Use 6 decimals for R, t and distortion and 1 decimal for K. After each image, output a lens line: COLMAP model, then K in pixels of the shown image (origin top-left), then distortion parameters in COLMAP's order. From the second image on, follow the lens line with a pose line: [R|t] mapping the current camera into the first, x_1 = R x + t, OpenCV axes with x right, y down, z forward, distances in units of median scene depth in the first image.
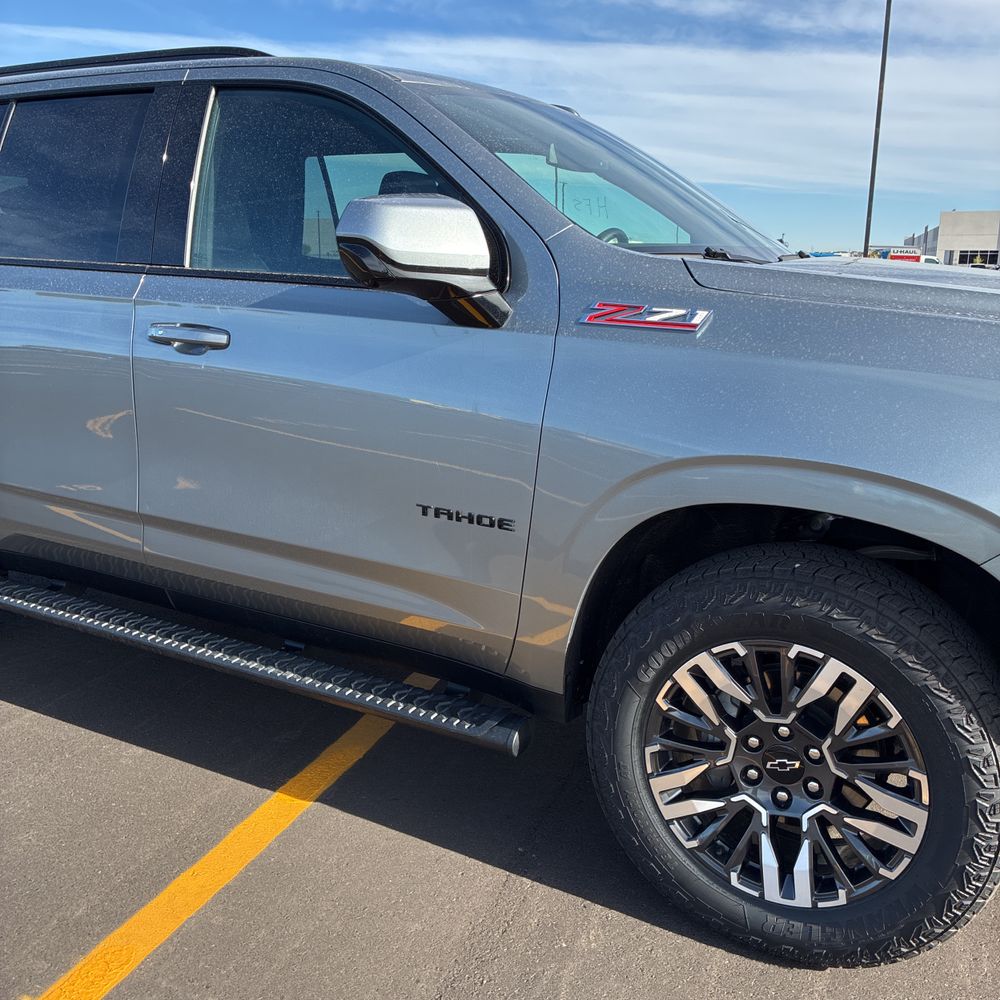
lens RADIAL K [[1024.5, 0, 488.1], [0, 1024.5, 502.1], [0, 0, 1]] dist [0.023142, -0.008380]
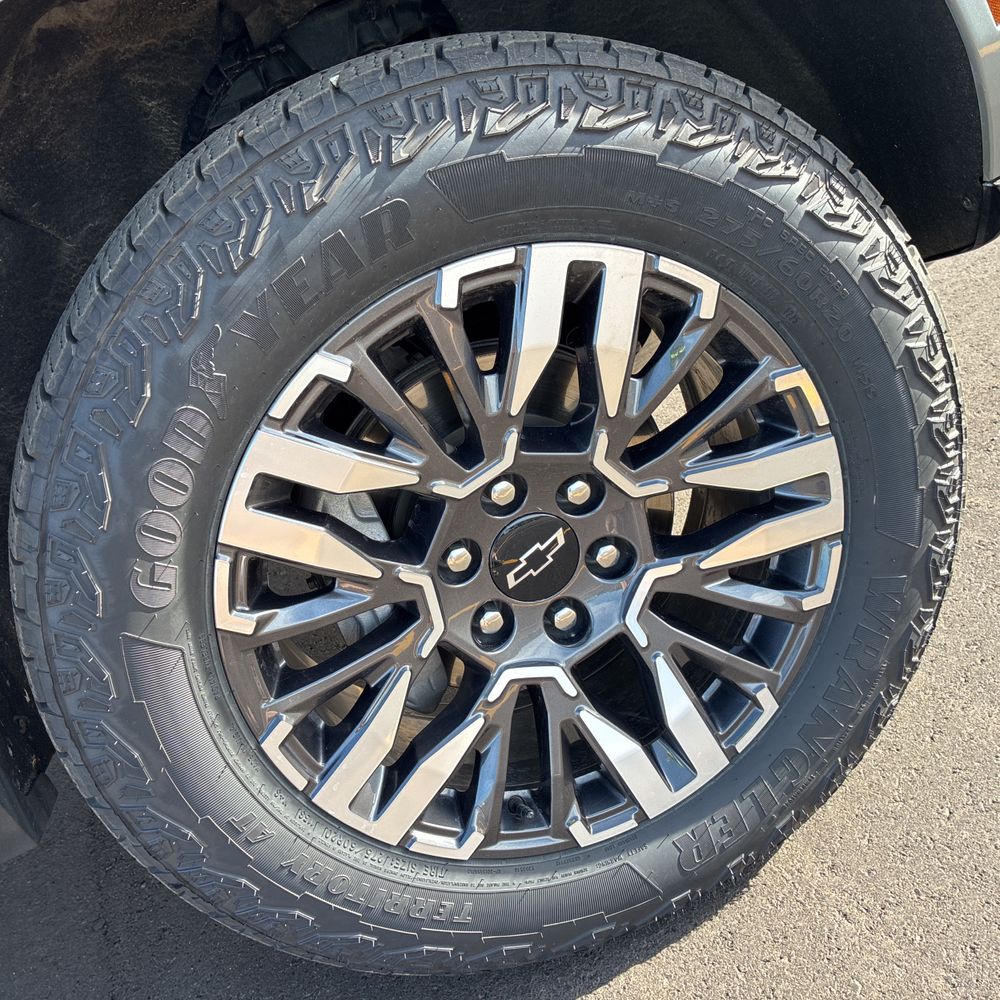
lens RADIAL K [[1023.8, 0, 493.2], [0, 1023.8, 500.7], [0, 0, 1]] dist [0.031298, -0.016274]
pose [[0.629433, -0.548525, 0.550394, 0.047748], [0.512263, 0.825513, 0.236884, 0.121011], [-0.584295, 0.132844, 0.800595, 0.650168]]
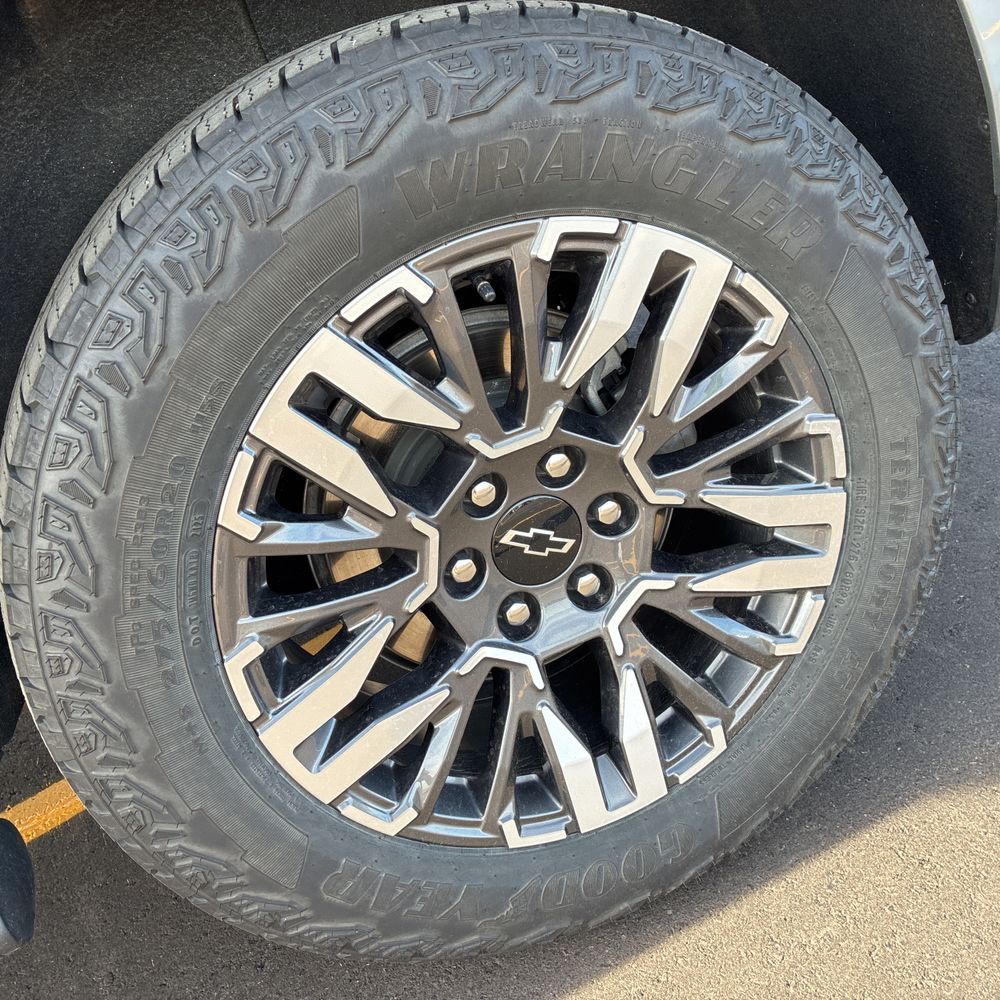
lens RADIAL K [[1023.8, 0, 493.2], [0, 1023.8, 500.7], [0, 0, 1]] dist [0.031298, -0.016274]
pose [[0.648158, -0.360868, 0.670571, -0.005674], [0.269284, 0.932306, 0.241438, 0.130100], [-0.712305, 0.024084, 0.701457, 0.705330]]
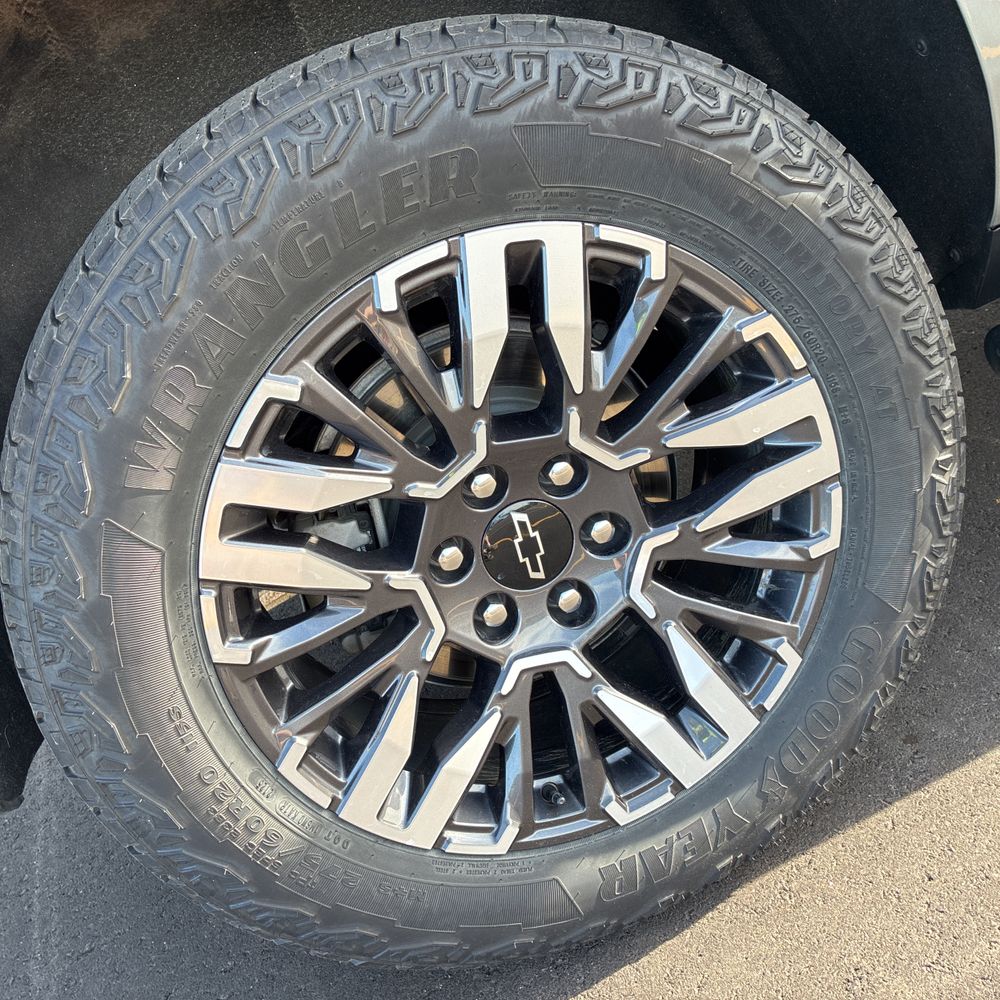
lens RADIAL K [[1023.8, 0, 493.2], [0, 1023.8, 500.7], [0, 0, 1]] dist [0.031298, -0.016274]
pose [[0.576392, -0.648813, 0.496805, 0.075249], [0.640829, 0.736120, 0.217863, 0.136595], [-0.507061, 0.192793, 0.840072, 0.634126]]
